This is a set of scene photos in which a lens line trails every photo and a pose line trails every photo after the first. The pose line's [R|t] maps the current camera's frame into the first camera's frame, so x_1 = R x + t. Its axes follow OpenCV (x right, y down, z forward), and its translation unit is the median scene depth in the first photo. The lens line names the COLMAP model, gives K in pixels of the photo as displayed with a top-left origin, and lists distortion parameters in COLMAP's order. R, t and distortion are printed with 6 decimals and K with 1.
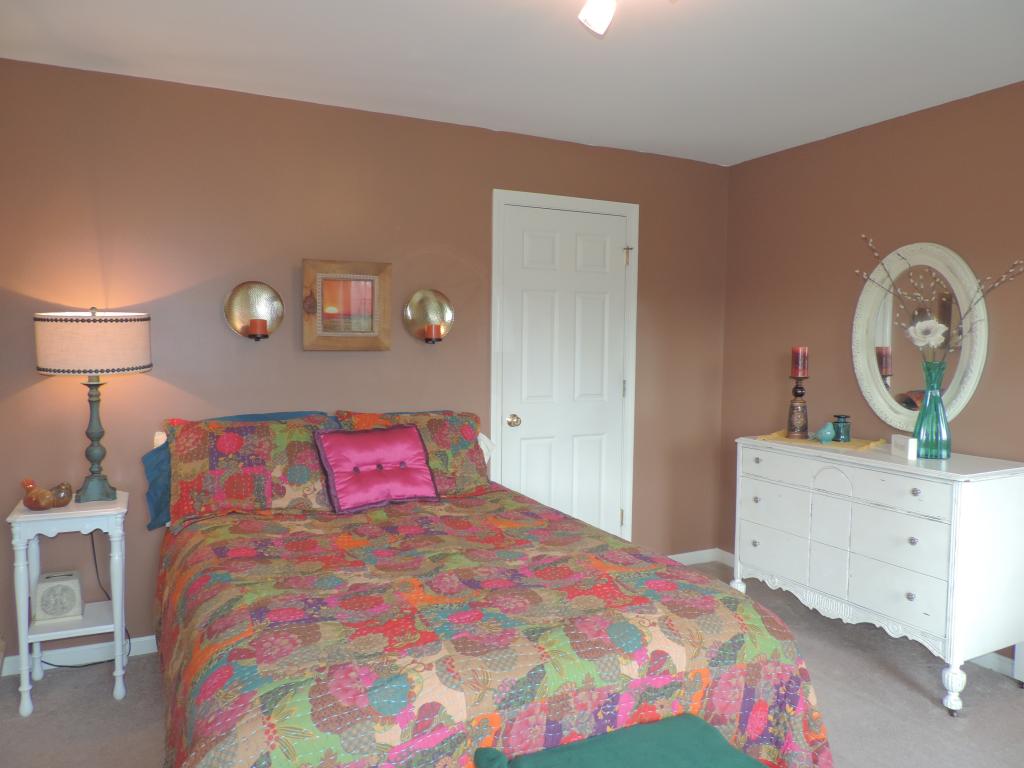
lens RADIAL K [[729.0, 0, 512.0], [0, 729.0, 384.0], [0, 0, 1]] dist [-0.043058, 0.001735]
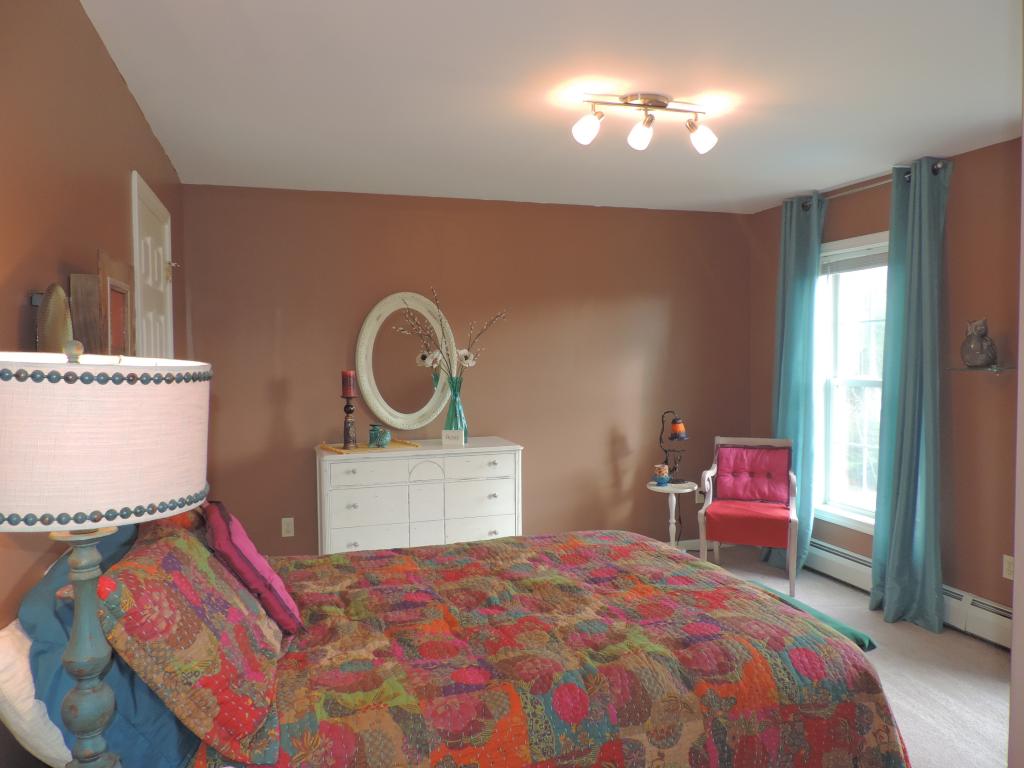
lens RADIAL K [[729.0, 0, 512.0], [0, 729.0, 384.0], [0, 0, 1]] dist [-0.043058, 0.001735]
pose [[0.151786, -0.056654, 0.986788, -0.812105], [0.067919, 0.996594, 0.046770, -0.074432], [-0.986077, 0.059923, 0.155117, 0.613901]]
